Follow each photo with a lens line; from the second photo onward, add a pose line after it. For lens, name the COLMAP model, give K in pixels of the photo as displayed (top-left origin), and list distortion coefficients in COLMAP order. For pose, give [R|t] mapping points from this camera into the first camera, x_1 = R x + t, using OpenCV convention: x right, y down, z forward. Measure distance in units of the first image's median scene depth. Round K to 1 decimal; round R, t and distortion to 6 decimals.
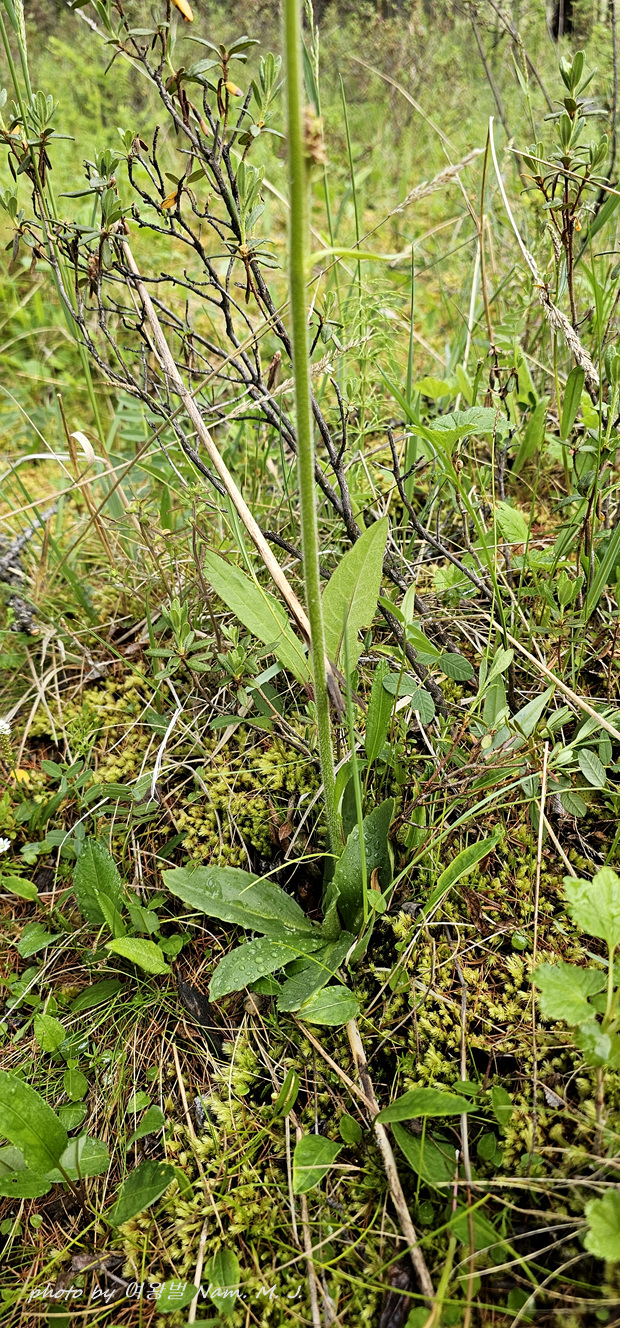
lens RADIAL K [[915.8, 0, 315.0], [0, 915.8, 656.6], [0, 0, 1]] dist [0.074192, -0.136645]
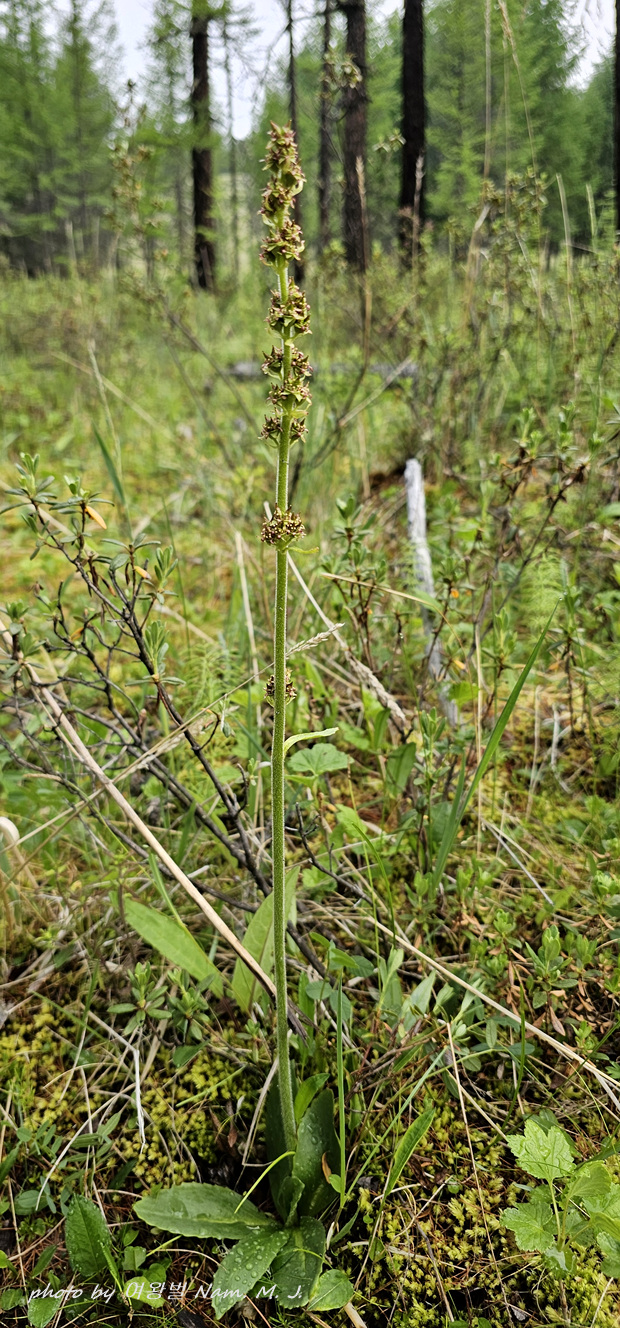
lens RADIAL K [[918.2, 0, 310.0], [0, 918.2, 664.0], [0, 0, 1]] dist [0.009217, -0.022874]
pose [[0.948482, -0.114461, 0.295434, -0.208617], [0.173185, 0.968129, -0.180922, -0.155651], [-0.265309, 0.222766, 0.938076, -0.230197]]
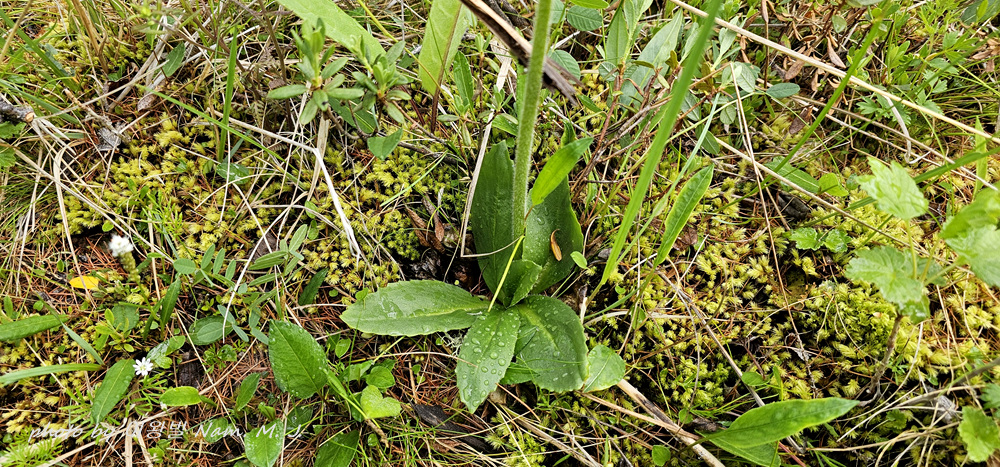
lens RADIAL K [[691.4, 0, 525.0], [0, 691.4, 212.5], [0, 0, 1]] dist [0.009217, -0.022874]
pose [[0.841867, -0.360864, 0.401294, -0.245842], [0.235998, 0.914867, 0.327601, -0.053644], [-0.485350, -0.181092, 0.855360, 0.306718]]
